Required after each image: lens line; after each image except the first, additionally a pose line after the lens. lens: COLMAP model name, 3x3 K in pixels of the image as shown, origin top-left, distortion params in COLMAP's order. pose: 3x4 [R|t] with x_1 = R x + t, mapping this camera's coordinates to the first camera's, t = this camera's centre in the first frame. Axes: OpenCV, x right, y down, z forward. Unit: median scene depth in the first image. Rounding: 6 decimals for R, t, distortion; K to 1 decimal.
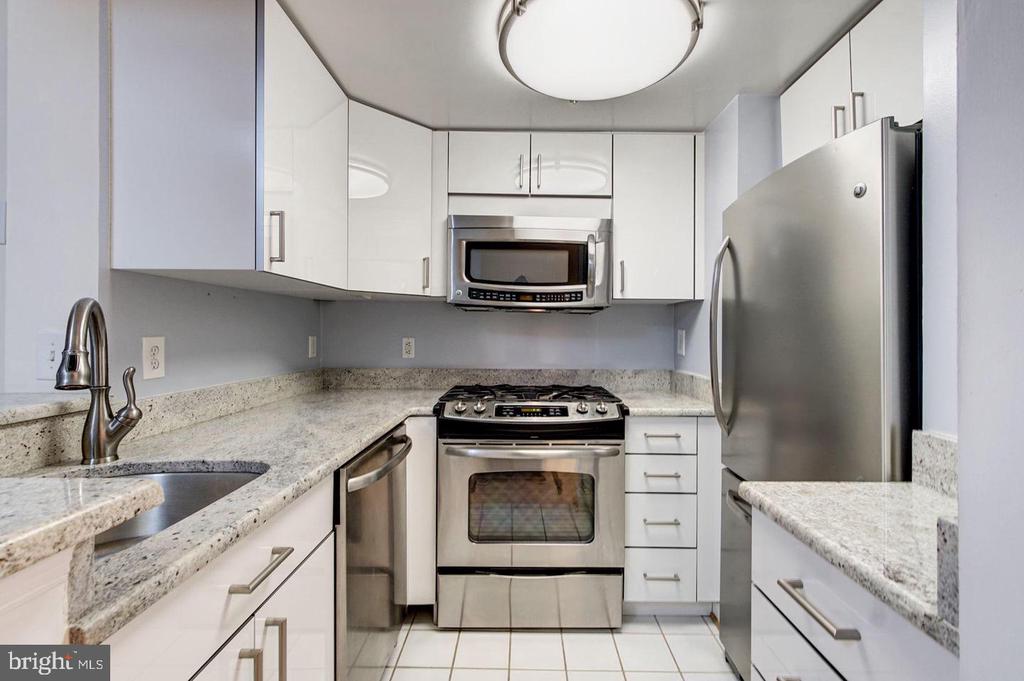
lens RADIAL K [[446.7, 0, 513.3], [0, 446.7, 336.4], [0, 0, 1]] dist [0.000820, 0.000835]
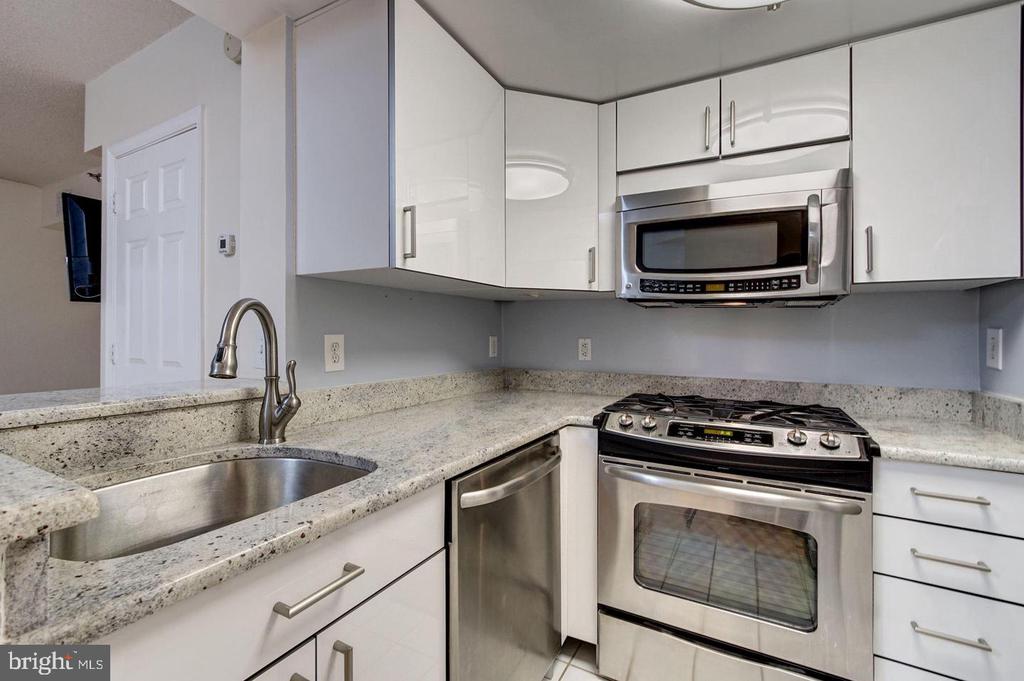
lens RADIAL K [[447.6, 0, 498.1], [0, 447.6, 332.0], [0, 0, 1]] dist [-0.001095, 0.001325]
pose [[0.882386, 0.000171, -0.470526, 0.068028], [-0.007397, 0.999881, -0.013507, 0.005121], [0.470468, 0.015399, 0.882283, 0.139564]]
